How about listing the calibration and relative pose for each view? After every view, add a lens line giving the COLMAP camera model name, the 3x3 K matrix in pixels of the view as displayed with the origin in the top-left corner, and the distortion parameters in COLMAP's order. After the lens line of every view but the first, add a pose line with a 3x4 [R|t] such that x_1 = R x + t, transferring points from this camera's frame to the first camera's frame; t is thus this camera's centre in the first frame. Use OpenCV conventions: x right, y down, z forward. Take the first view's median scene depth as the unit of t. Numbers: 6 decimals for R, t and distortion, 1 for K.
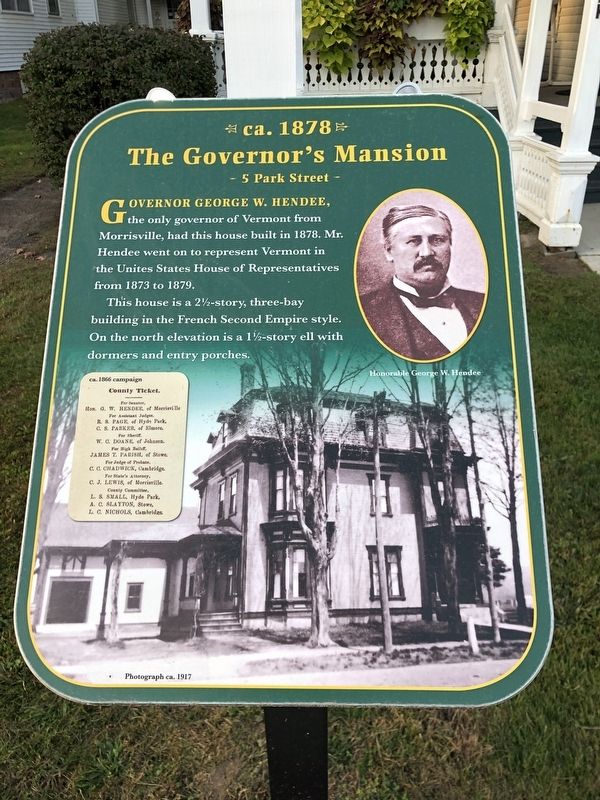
lens RADIAL K [[656.1, 0, 300.2], [0, 656.1, 397.9], [0, 0, 1]] dist [0.042043, -0.056236]
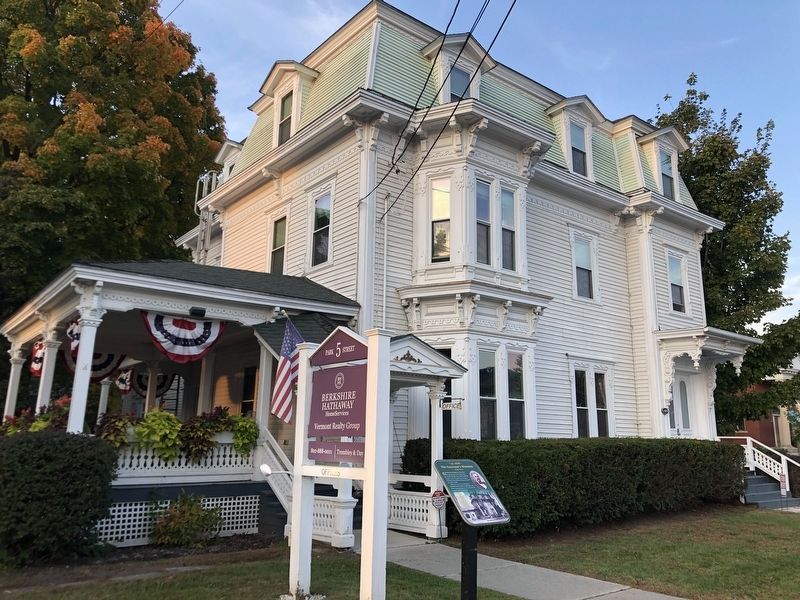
lens RADIAL K [[656.1, 0, 398.4], [0, 656.1, 293.2], [0, 0, 1]] dist [0.042043, -0.056236]
pose [[0.766597, 0.168546, 0.619613, -0.559331], [0.277820, 0.782891, -0.556684, 0.209867], [-0.578917, 0.598893, 0.553337, -0.400320]]
